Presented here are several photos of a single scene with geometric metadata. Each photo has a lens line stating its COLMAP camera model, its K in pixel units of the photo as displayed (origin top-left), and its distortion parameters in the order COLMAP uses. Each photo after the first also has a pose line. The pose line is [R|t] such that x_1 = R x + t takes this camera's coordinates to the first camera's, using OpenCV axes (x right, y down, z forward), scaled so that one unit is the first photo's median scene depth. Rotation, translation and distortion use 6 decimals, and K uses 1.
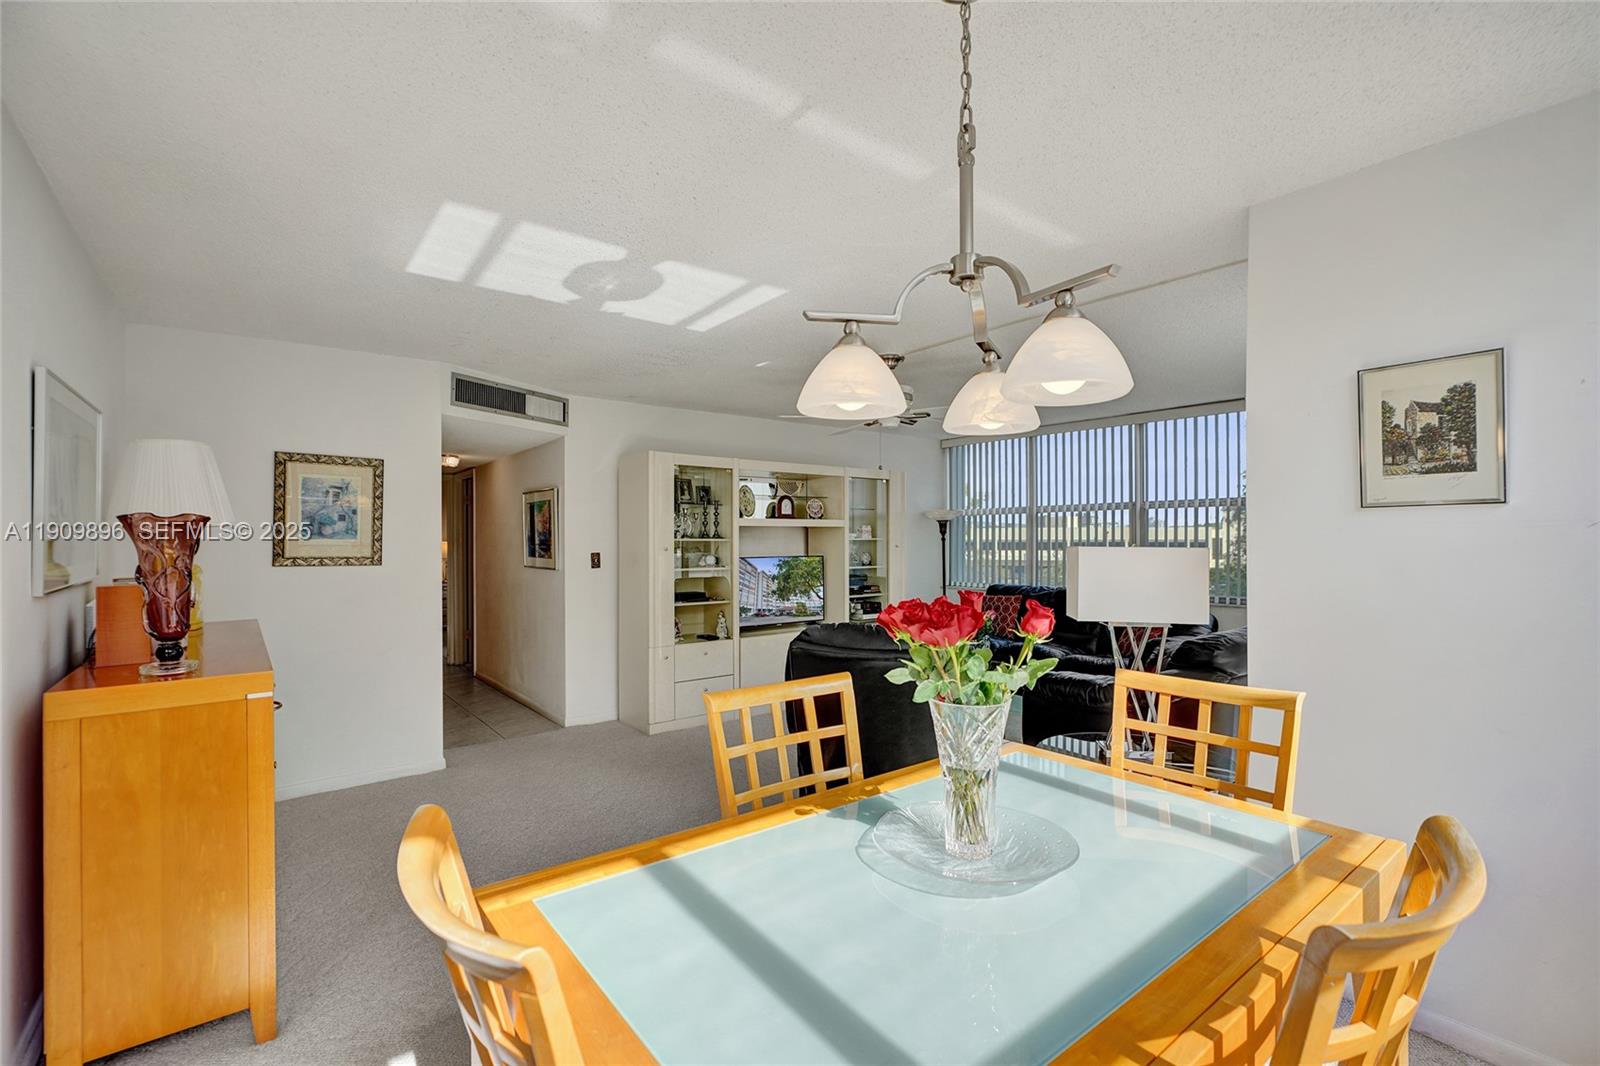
lens RADIAL K [[706.2, 0, 800.7], [0, 706.2, 536.9], [0, 0, 1]] dist [-0.000010, 0.000384]
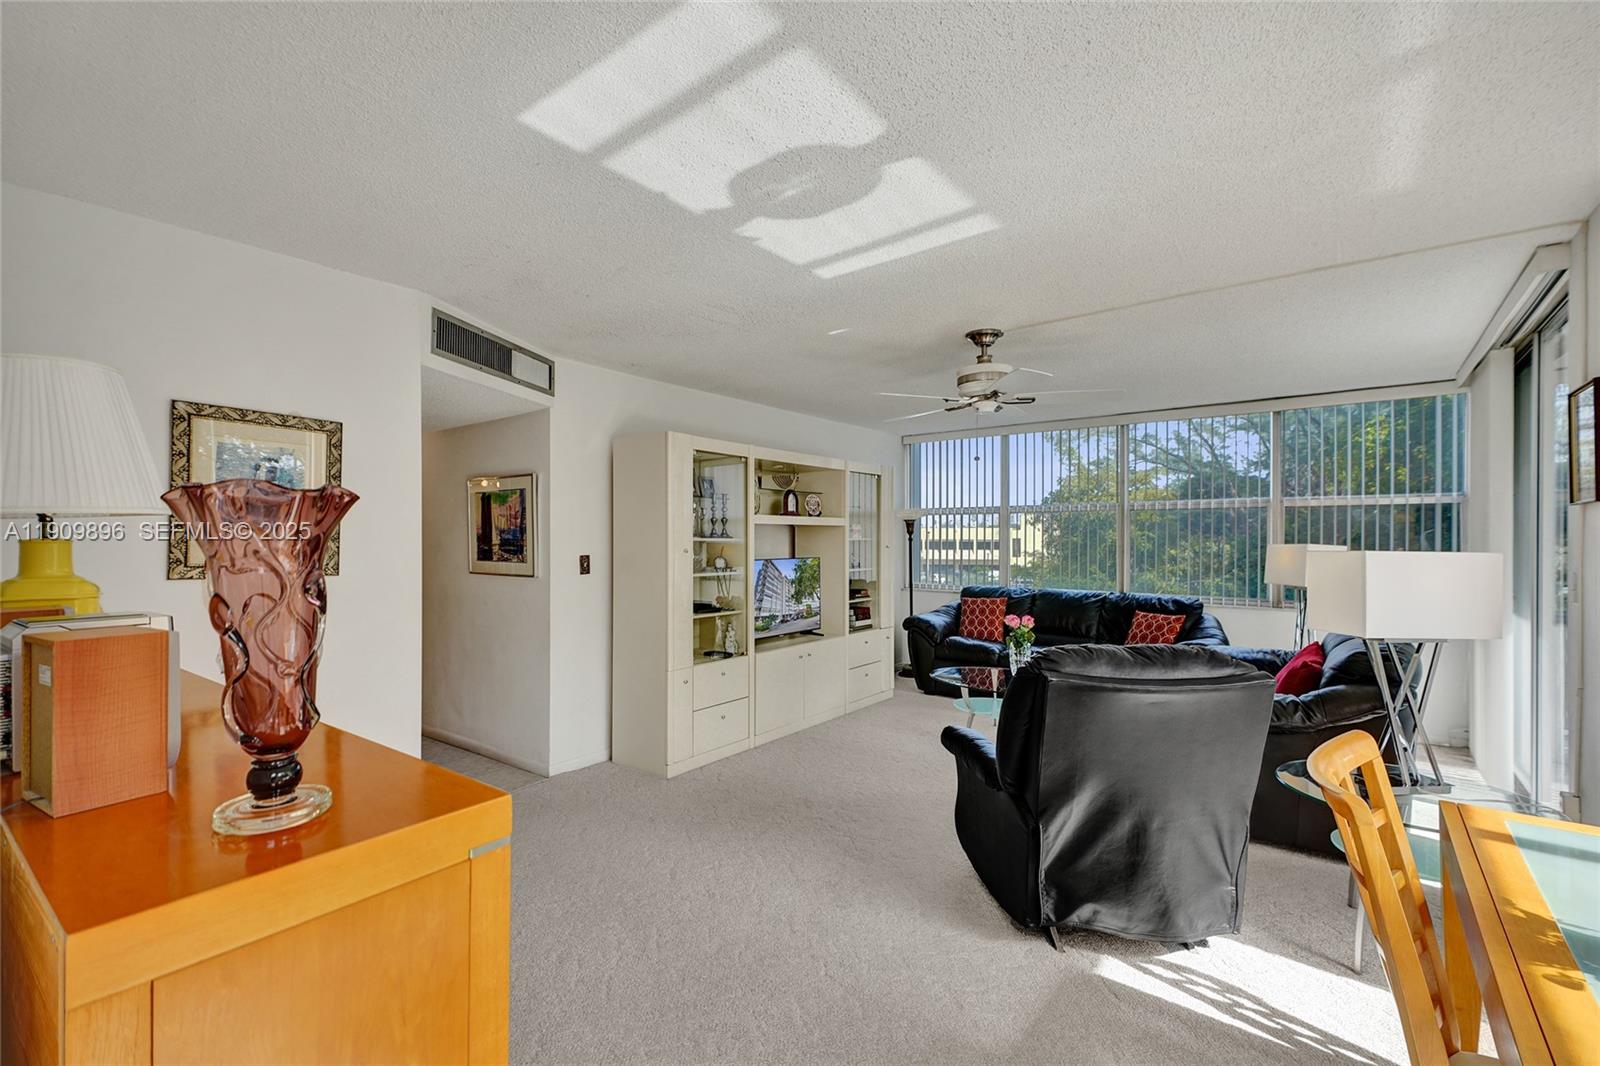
lens RADIAL K [[691.1, 0, 799.7], [0, 691.1, 537.7], [0, 0, 1]] dist [0.048658, -0.016973]
pose [[0.969527, 0.002323, 0.244974, -0.263818], [-0.002827, 0.999995, 0.001704, 0.000727], [-0.244969, -0.002344, 0.969528, 0.179718]]
